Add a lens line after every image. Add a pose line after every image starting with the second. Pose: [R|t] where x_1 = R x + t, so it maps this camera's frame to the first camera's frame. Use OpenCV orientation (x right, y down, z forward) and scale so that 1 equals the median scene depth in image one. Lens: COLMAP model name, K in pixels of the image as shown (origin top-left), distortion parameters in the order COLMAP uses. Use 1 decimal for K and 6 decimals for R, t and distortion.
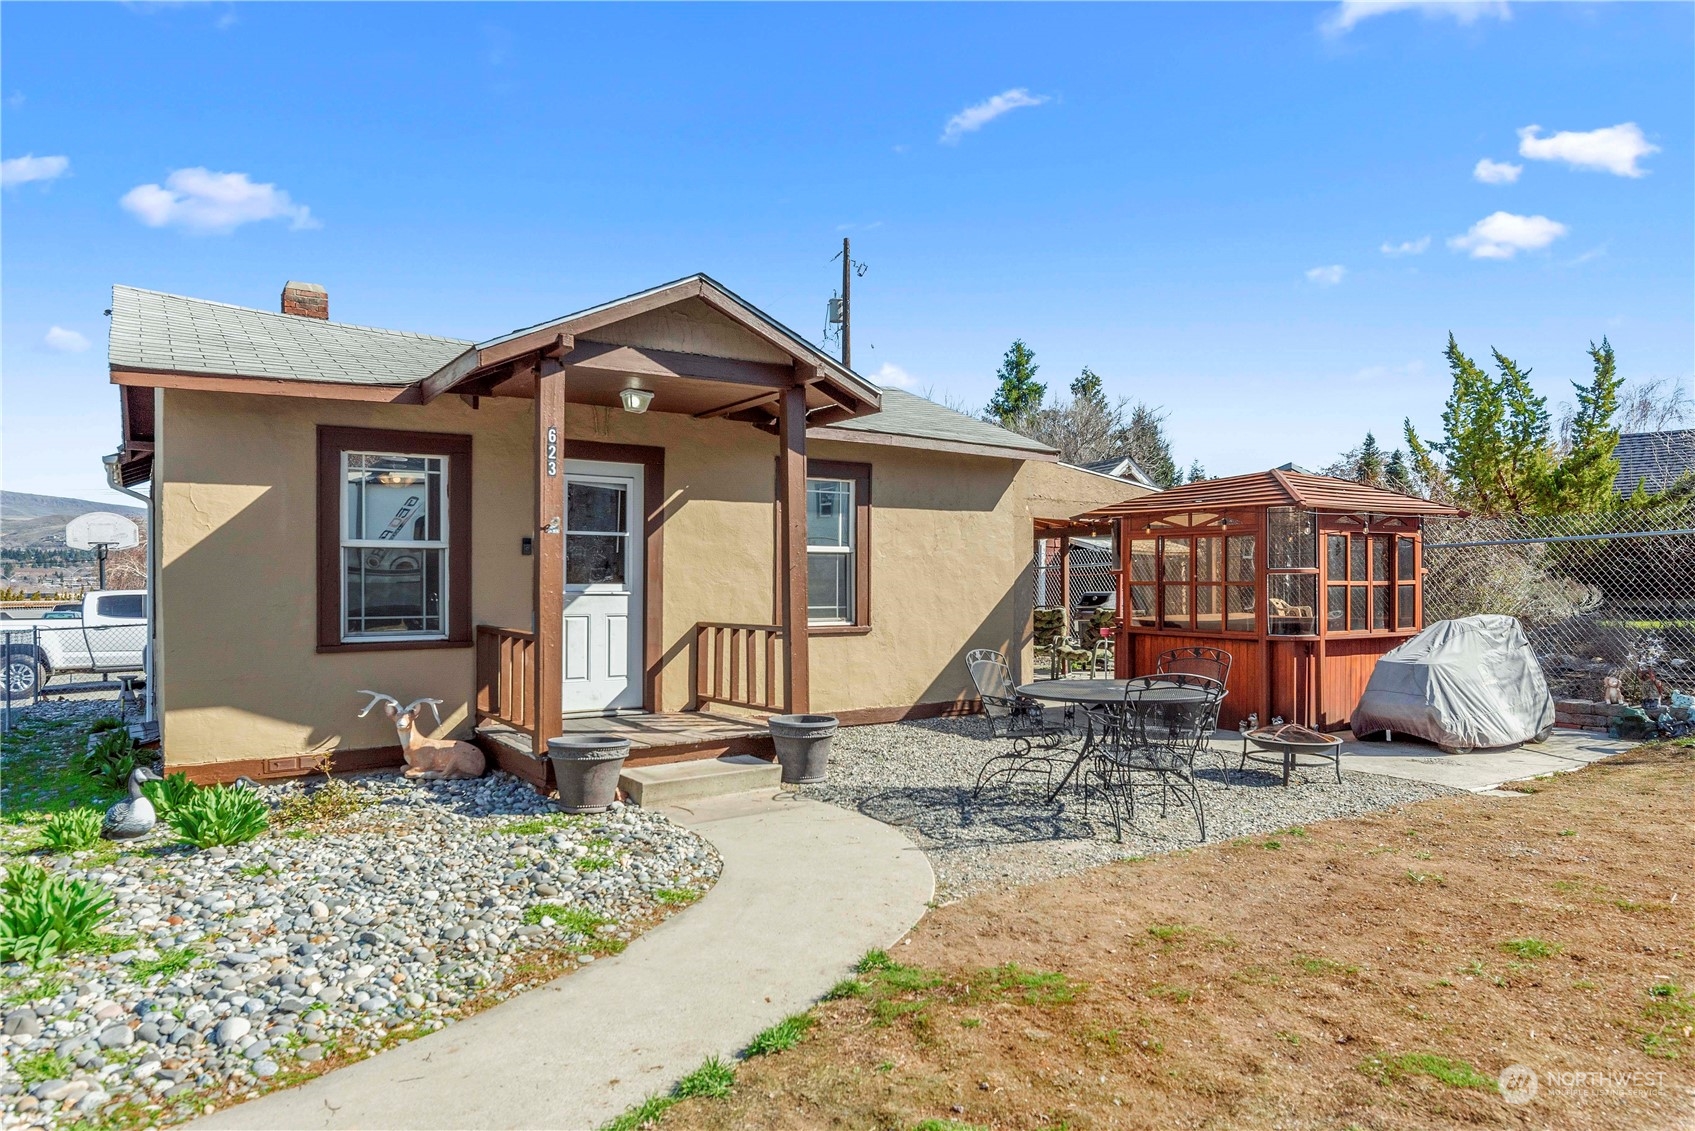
lens RADIAL K [[1071.1, 0, 849.6], [0, 1071.1, 569.0], [0, 0, 1]] dist [-0.000653, -0.000008]
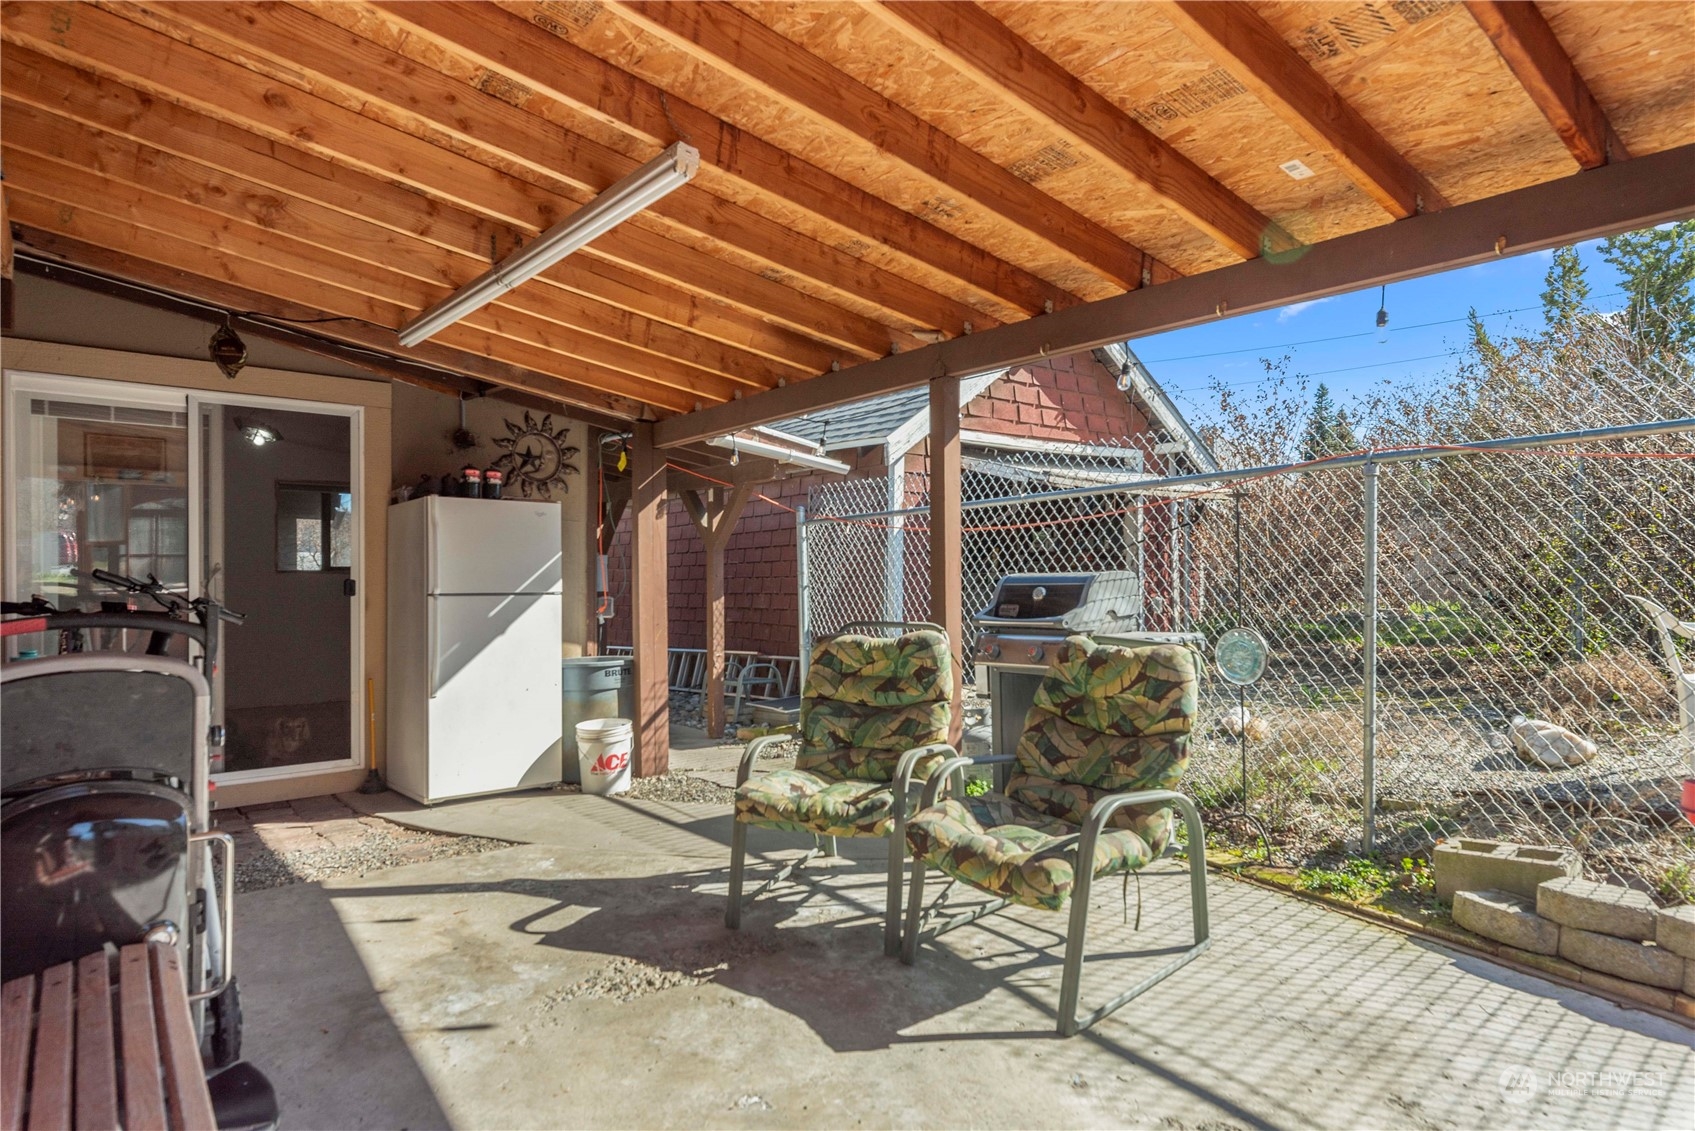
lens RADIAL K [[963.6, 0, 846.2], [0, 963.6, 562.7], [0, 0, 1]] dist [0.000248, 0.000003]
pose [[0.995959, 0.000522, 0.089806, 0.153601], [-0.000851, 0.999993, 0.003629, 0.017676], [-0.089803, -0.003690, 0.995953, 0.756315]]
